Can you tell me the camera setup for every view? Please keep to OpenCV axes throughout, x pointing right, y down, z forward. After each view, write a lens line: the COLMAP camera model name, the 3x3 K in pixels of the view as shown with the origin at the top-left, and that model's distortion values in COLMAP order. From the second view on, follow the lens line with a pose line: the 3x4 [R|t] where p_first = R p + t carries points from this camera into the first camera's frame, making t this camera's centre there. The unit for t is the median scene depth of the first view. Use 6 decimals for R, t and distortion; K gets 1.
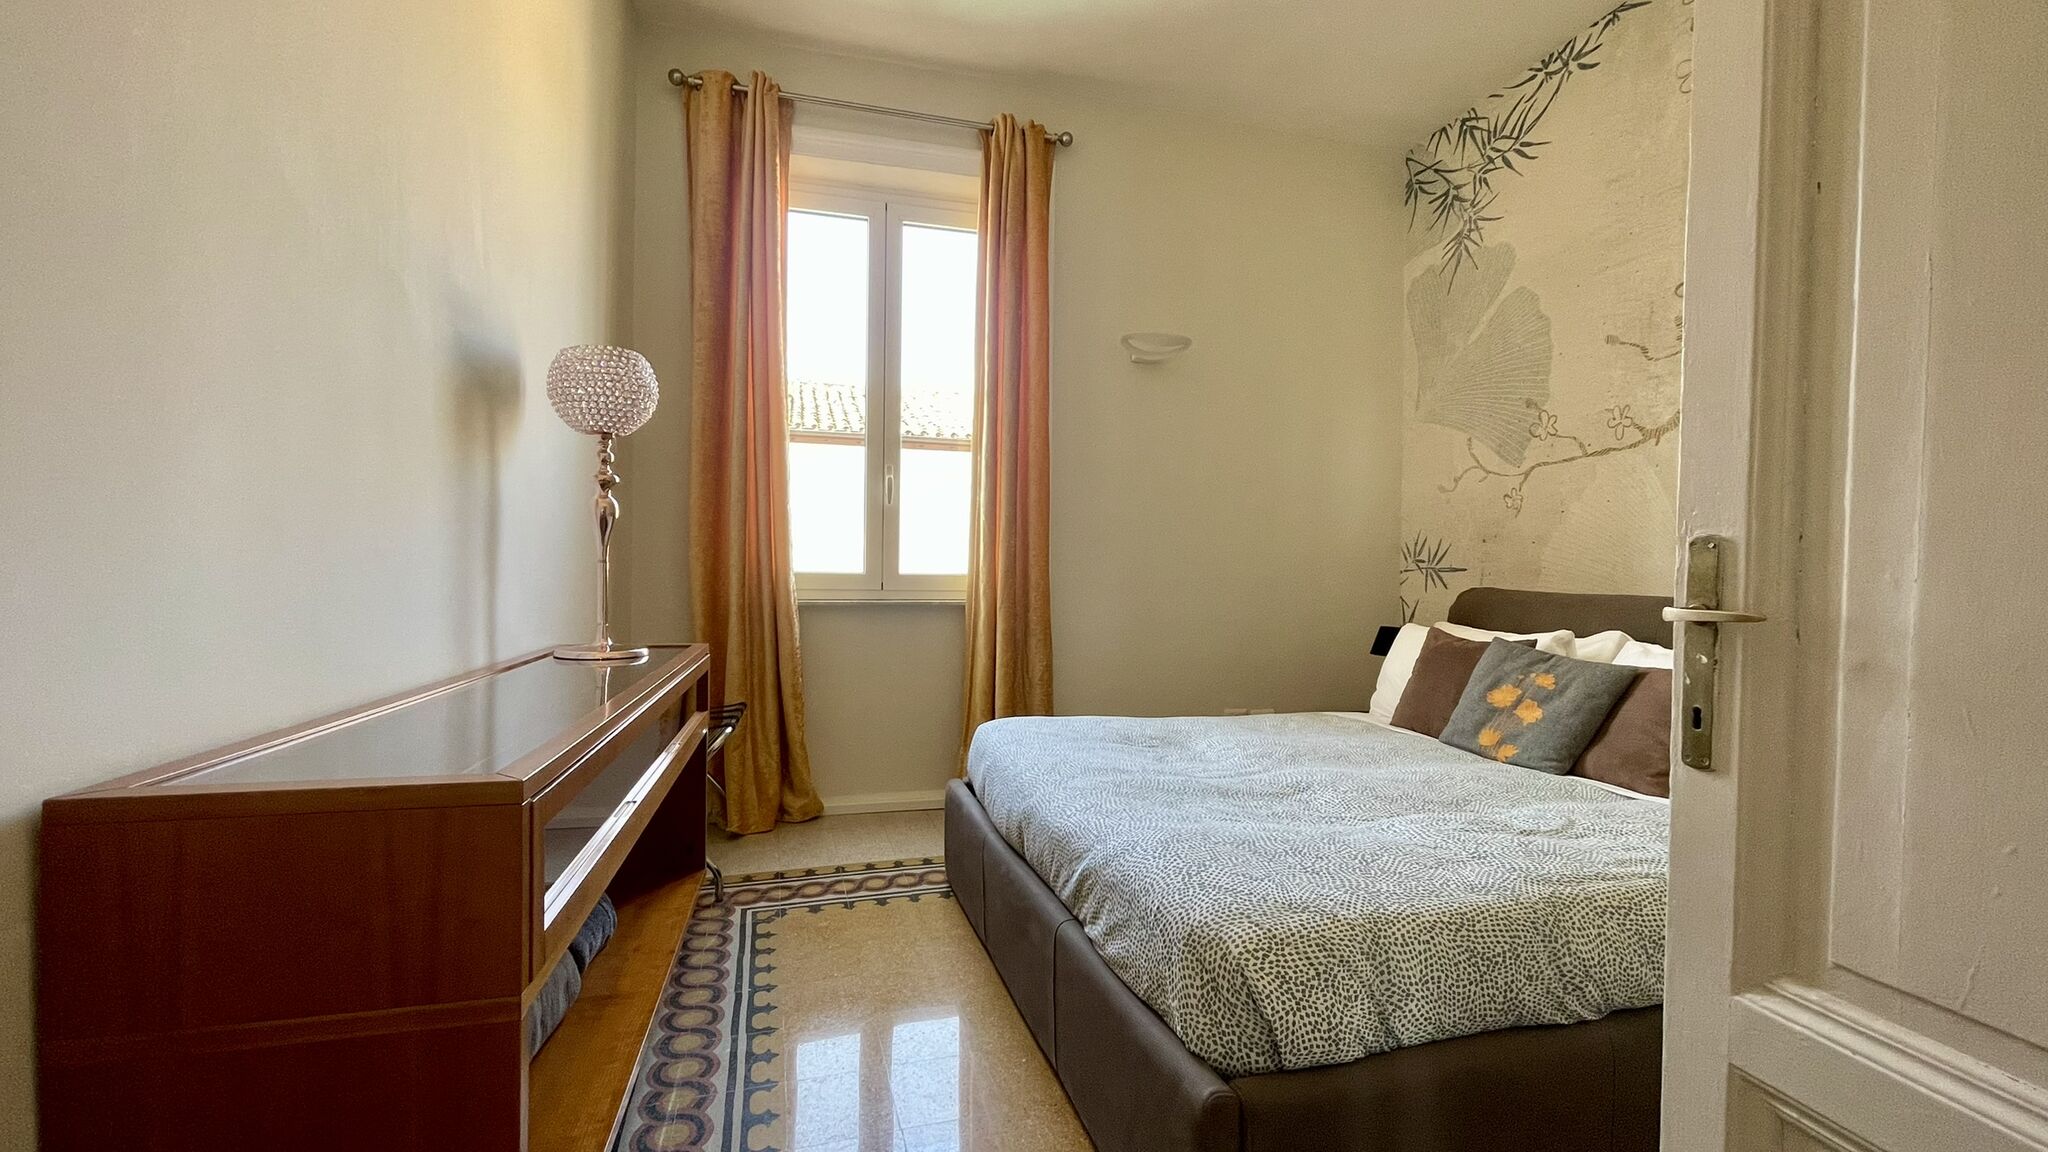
lens RADIAL K [[845.8, 0, 1024.0], [0, 845.8, 576.0], [0, 0, 1]] dist [0.007856, -0.000251]
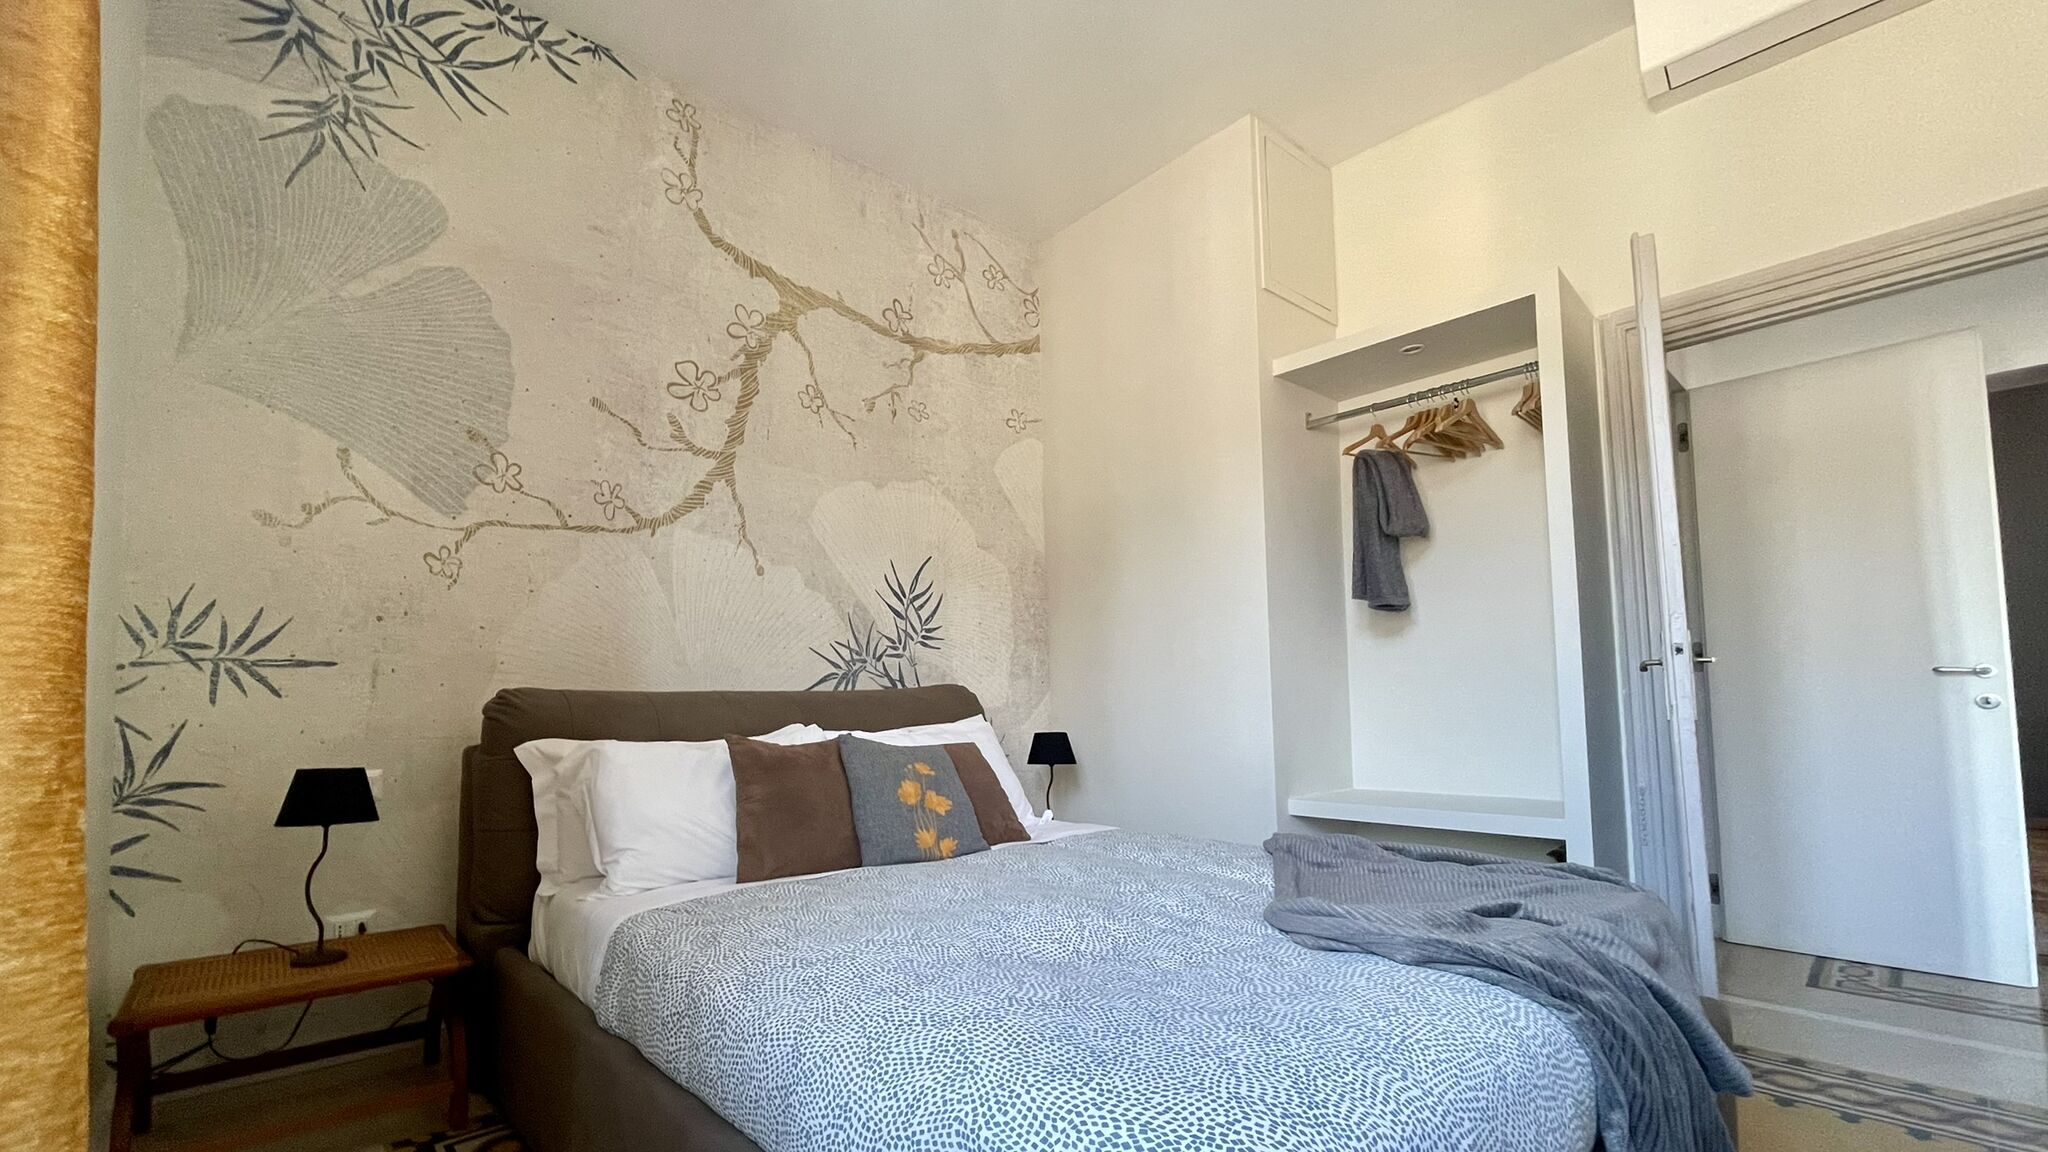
lens RADIAL K [[850.0, 0, 885.0], [0, 850.0, 651.7], [0, 0, 1]] dist [0.007969, -0.000044]
pose [[-0.377132, 0.054098, 0.924578, -0.195430], [0.021150, 0.998535, -0.049799, 0.024095], [-0.925918, 0.000774, -0.377724, 0.943904]]
